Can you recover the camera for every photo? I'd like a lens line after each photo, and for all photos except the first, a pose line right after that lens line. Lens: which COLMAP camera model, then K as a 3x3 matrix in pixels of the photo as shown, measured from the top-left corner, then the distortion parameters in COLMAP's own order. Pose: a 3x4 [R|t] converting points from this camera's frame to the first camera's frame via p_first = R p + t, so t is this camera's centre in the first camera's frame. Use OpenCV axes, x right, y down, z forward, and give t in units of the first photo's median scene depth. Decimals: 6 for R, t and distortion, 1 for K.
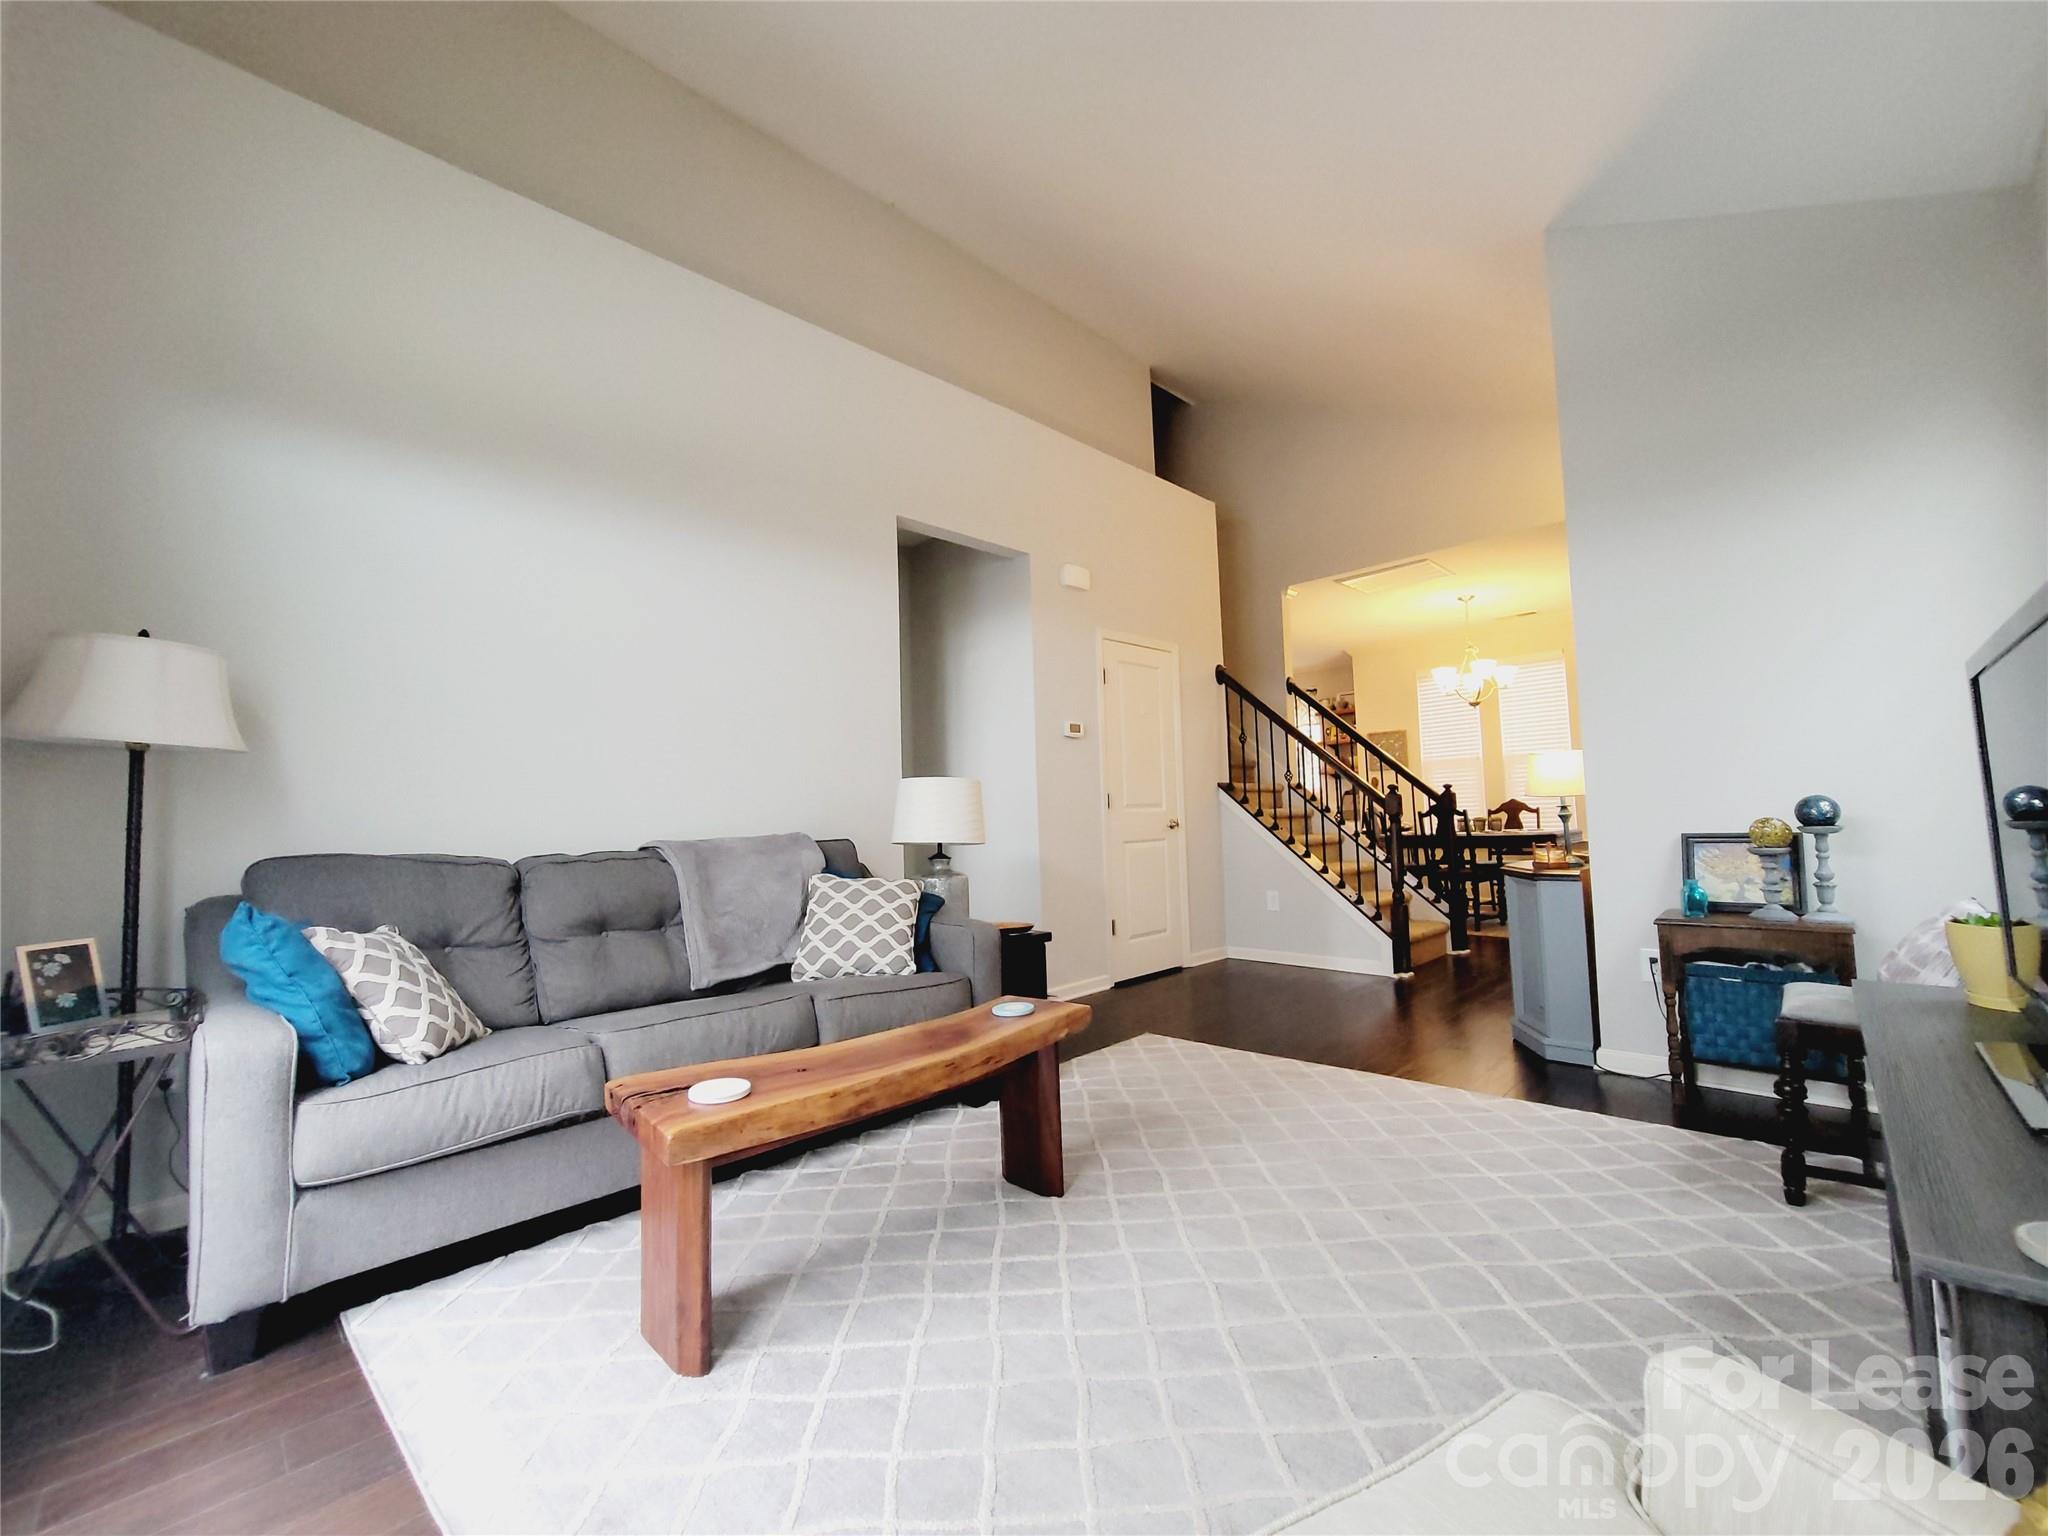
lens RADIAL K [[840.9, 0, 1022.7], [0, 840.9, 763.8], [0, 0, 1]] dist [-0.003412, 0.000073]
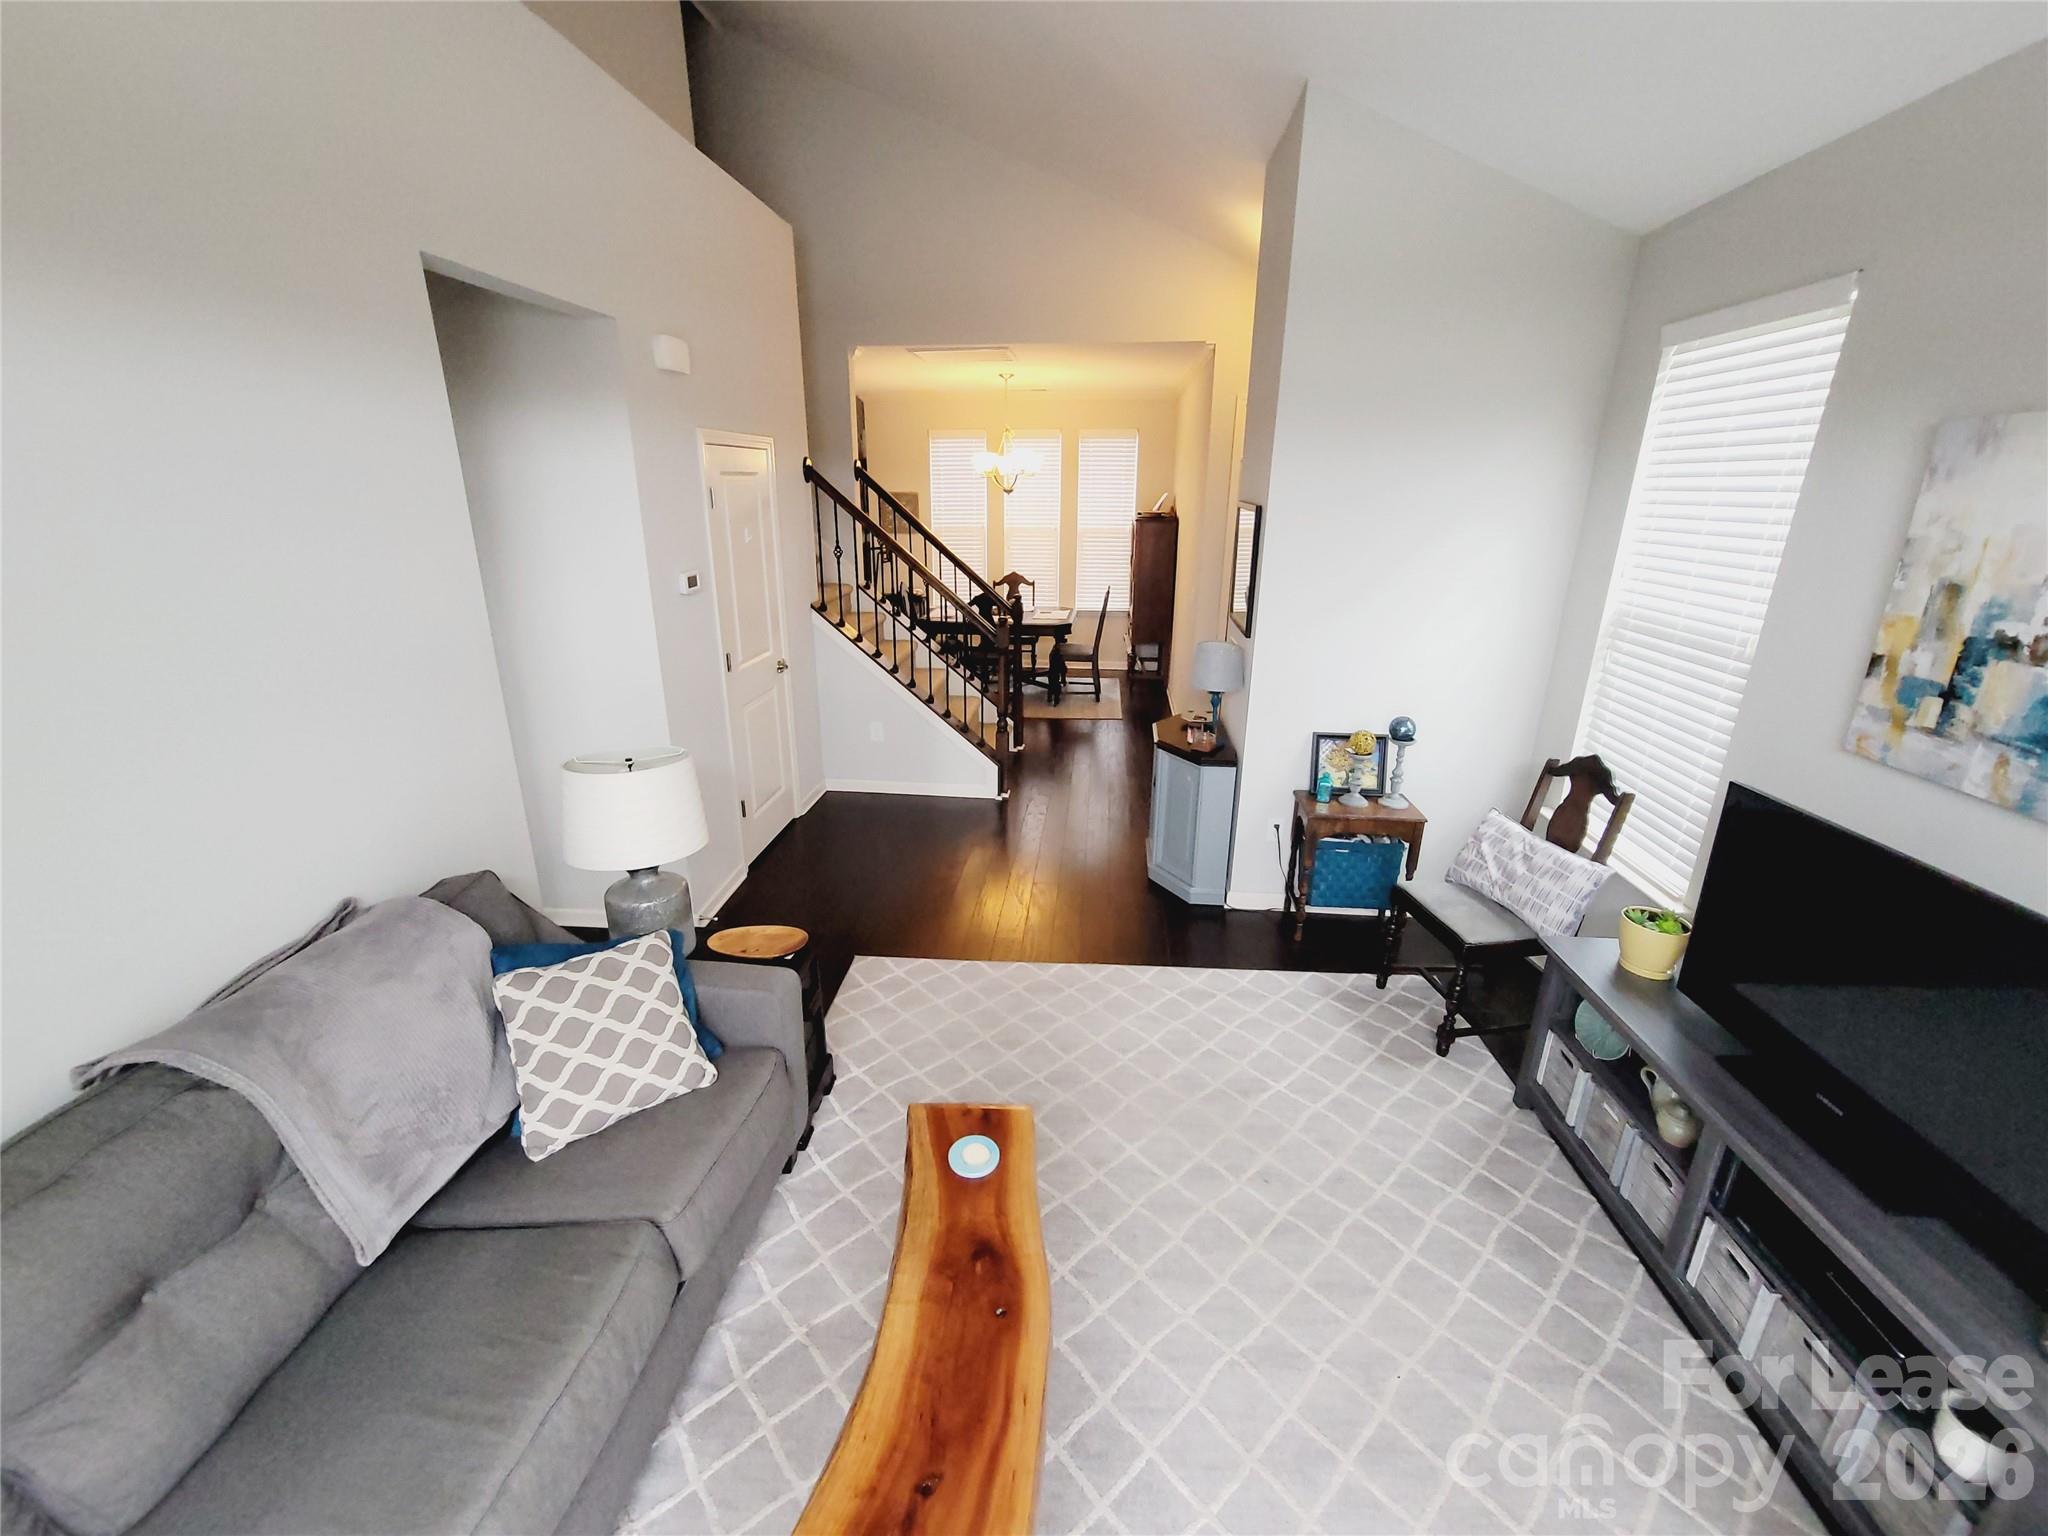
lens RADIAL K [[840.9, 0, 1027.5], [0, 840.9, 776.5], [0, 0, 1]] dist [-0.003412, 0.000073]
pose [[0.774034, -0.169908, 0.609920, -0.310907], [-0.071800, 0.933550, 0.351183, -0.264658], [-0.629060, -0.315620, 0.710400, 0.376493]]
